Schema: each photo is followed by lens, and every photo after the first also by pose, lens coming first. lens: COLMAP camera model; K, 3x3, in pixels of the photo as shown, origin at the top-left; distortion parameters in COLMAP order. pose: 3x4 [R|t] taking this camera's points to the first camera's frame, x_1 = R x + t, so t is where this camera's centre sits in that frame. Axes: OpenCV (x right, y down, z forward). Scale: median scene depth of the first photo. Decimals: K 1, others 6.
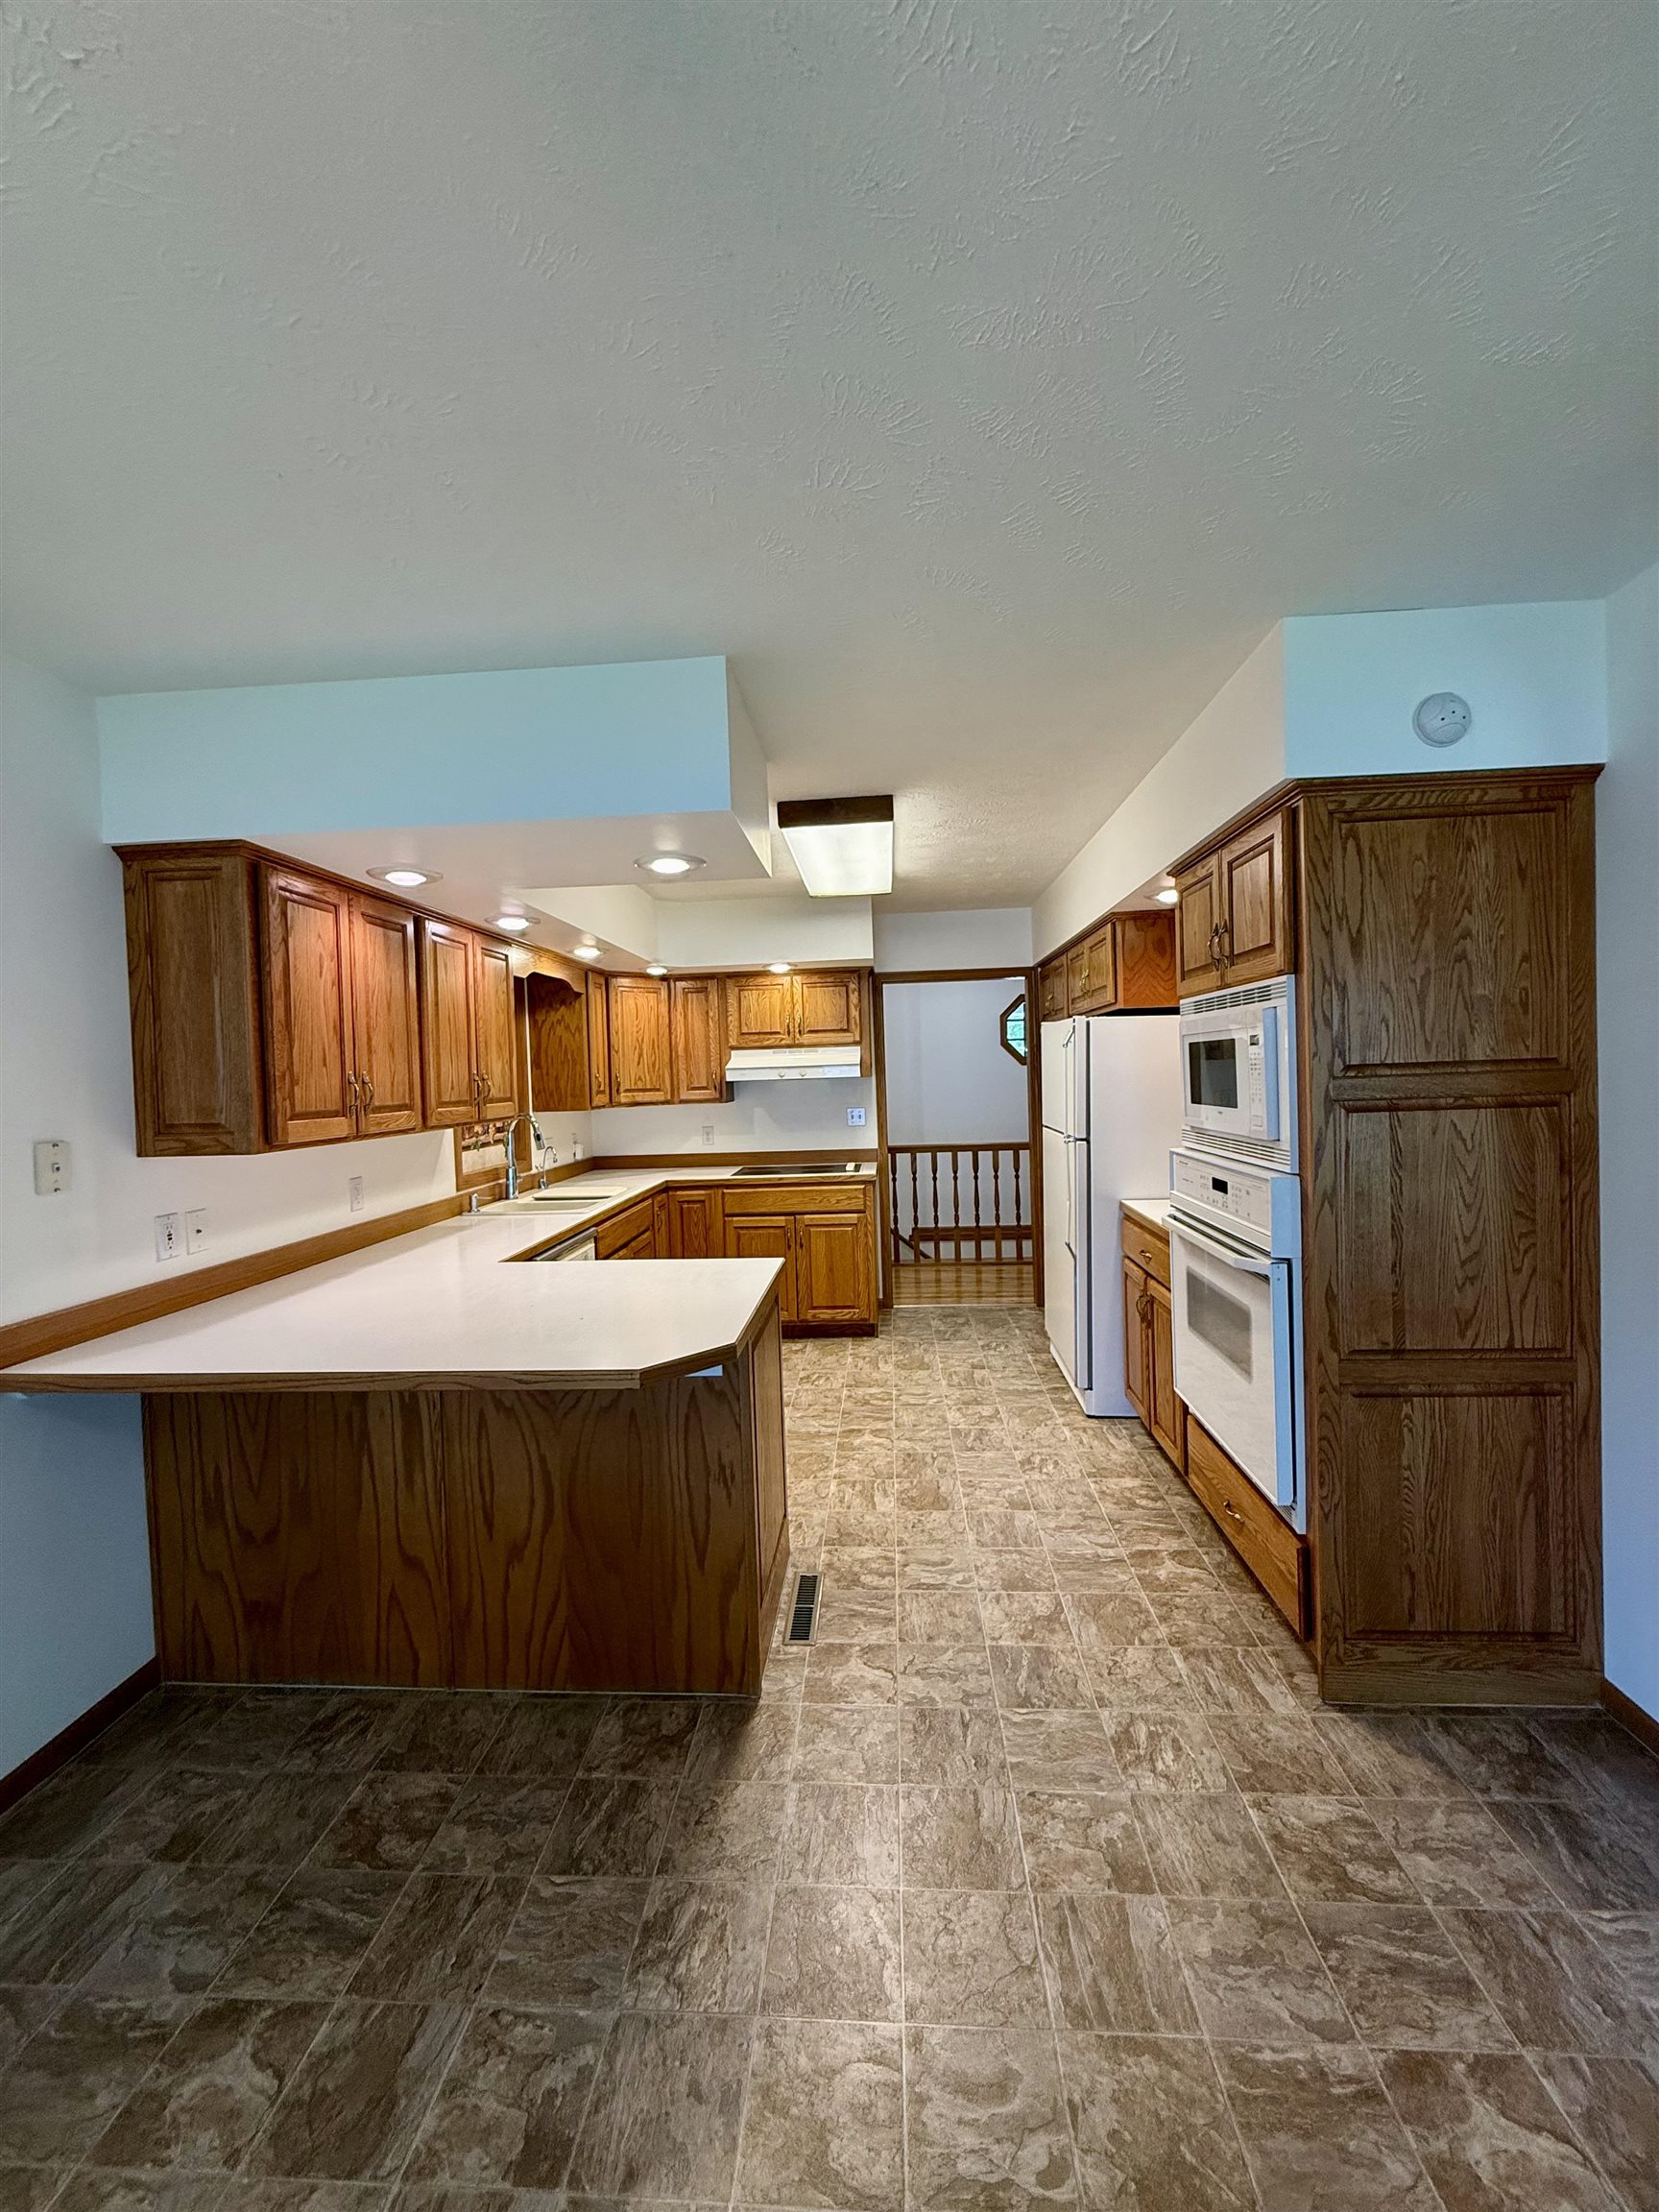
lens RADIAL K [[883.3, 0, 827.9], [0, 883.3, 1099.7], [0, 0, 1]] dist [0.000355, 0.000478]
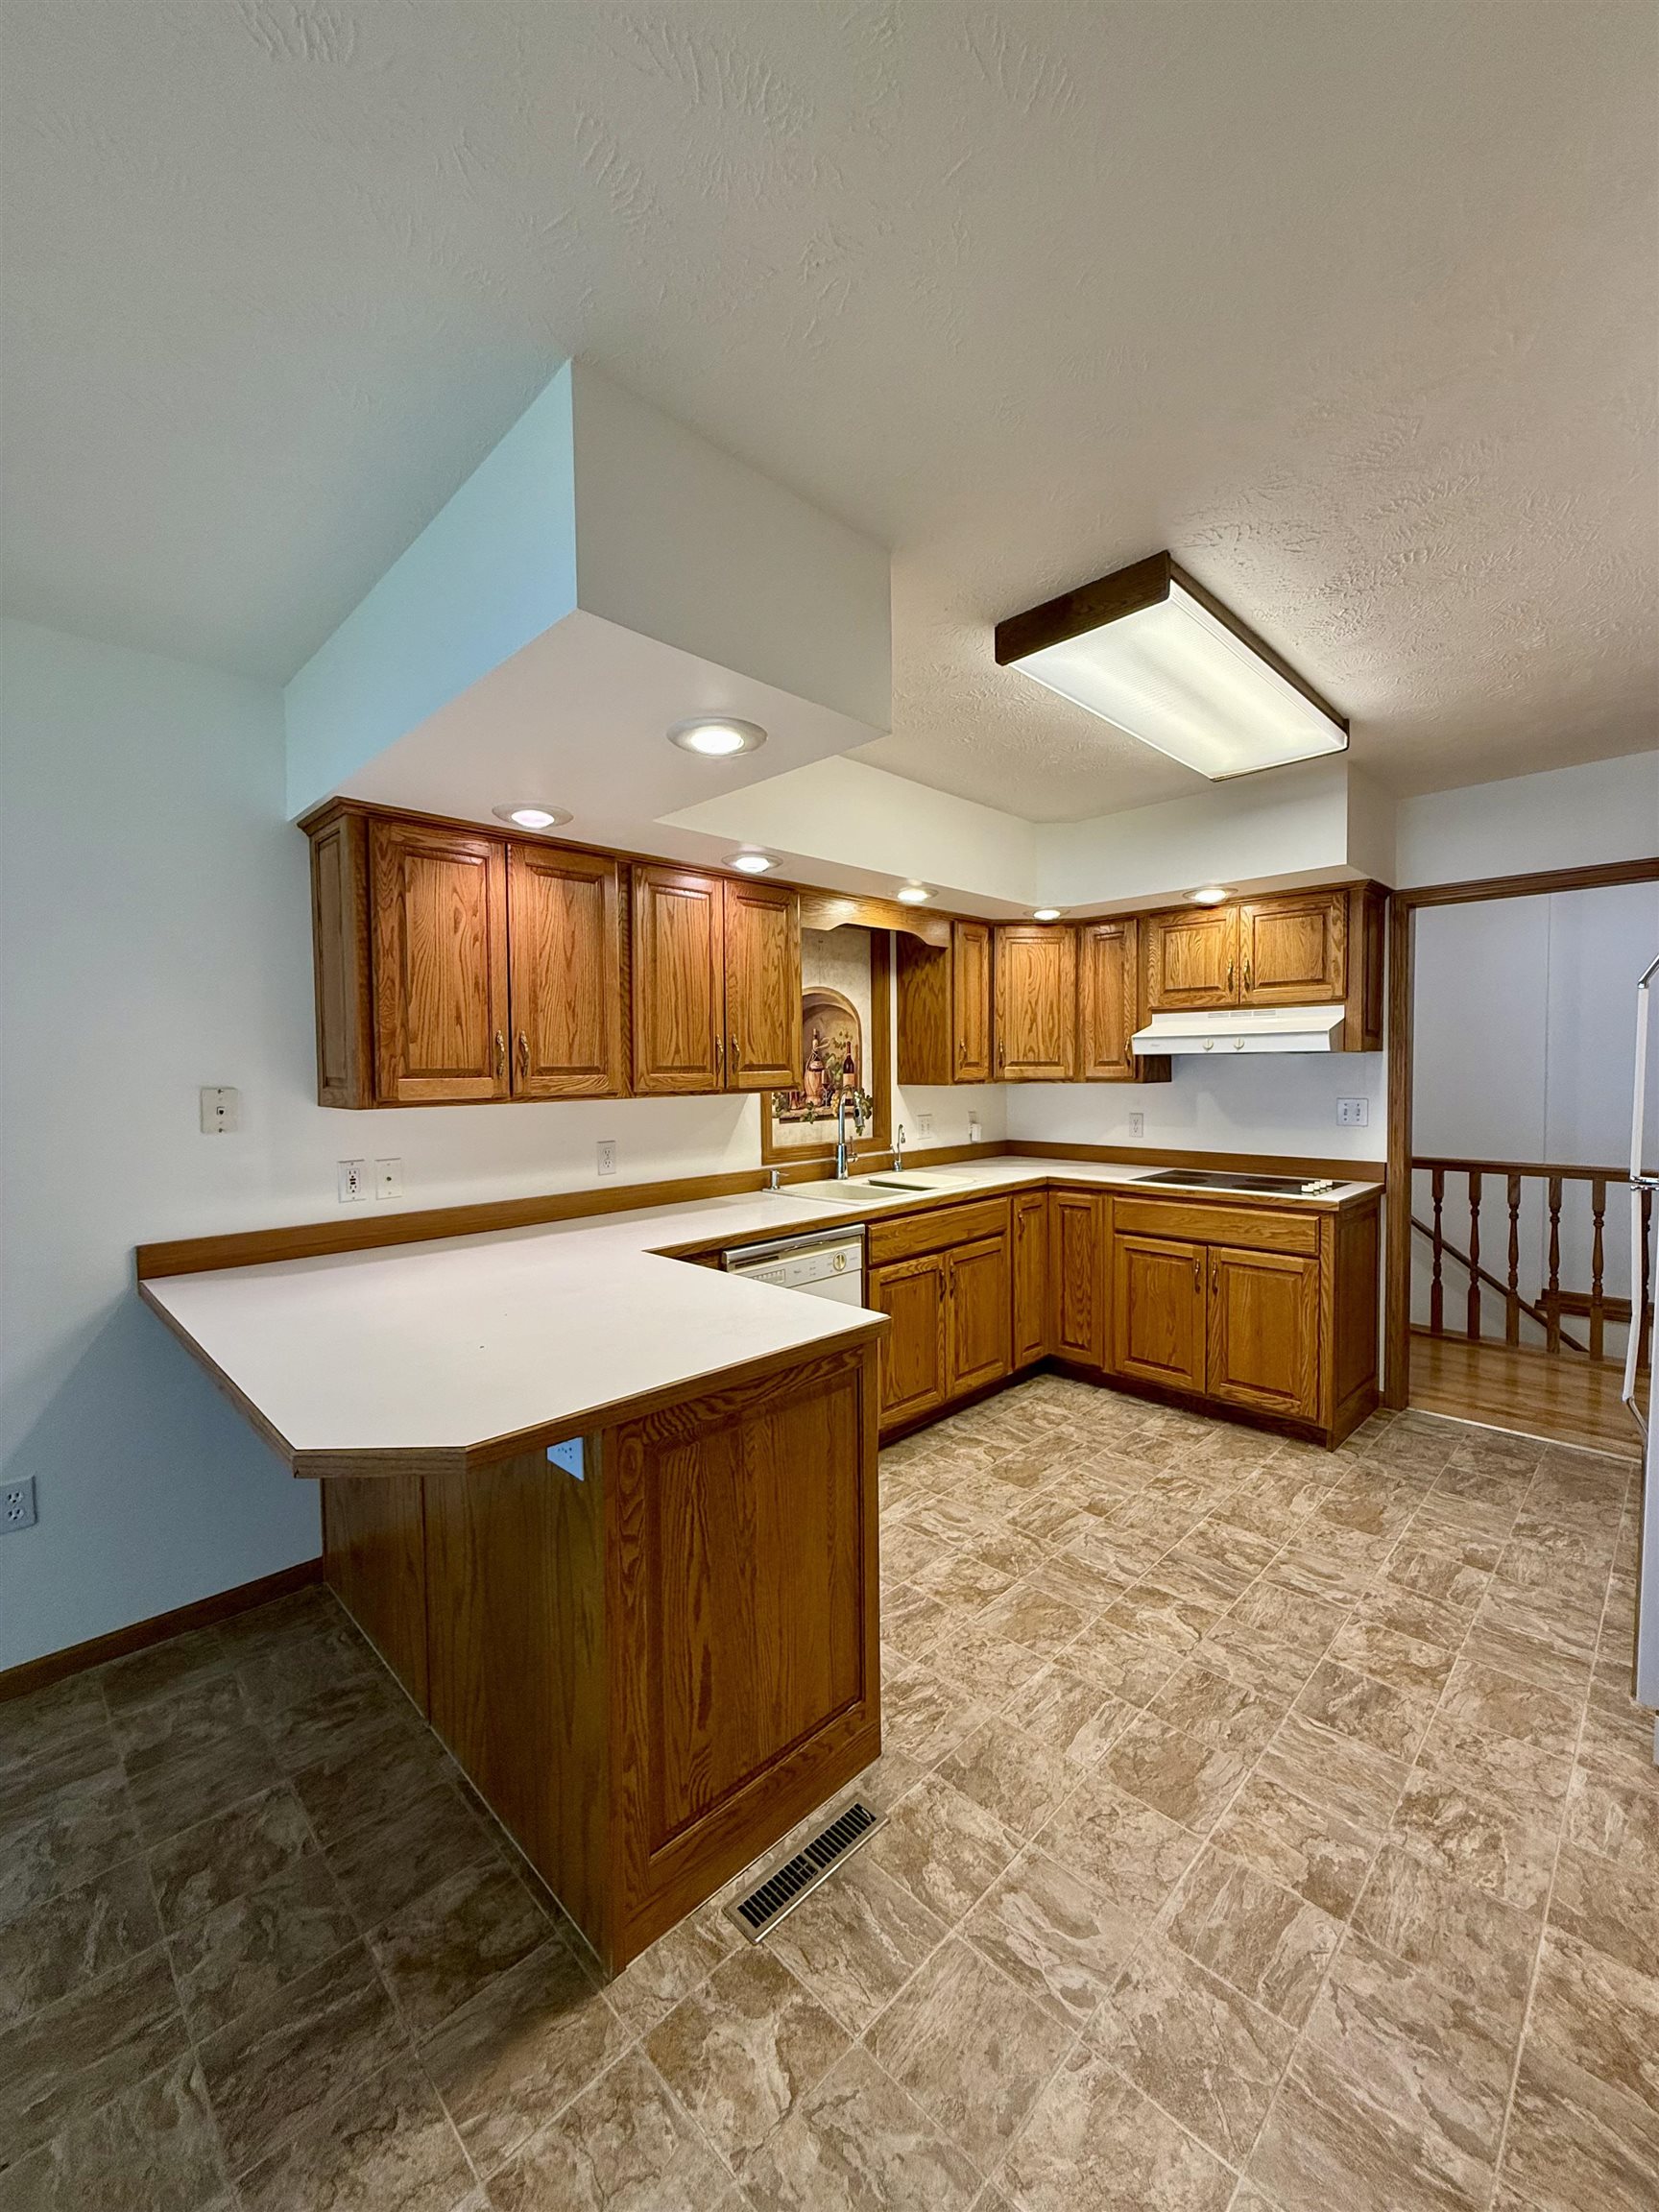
lens RADIAL K [[883.3, 0, 827.9], [0, 883.3, 1099.7], [0, 0, 1]] dist [0.000355, 0.000478]
pose [[0.753357, 0.050203, -0.655692, 0.345344], [-0.032893, 0.998710, 0.038673, -0.005380], [0.656788, -0.007566, 0.754037, 0.483780]]
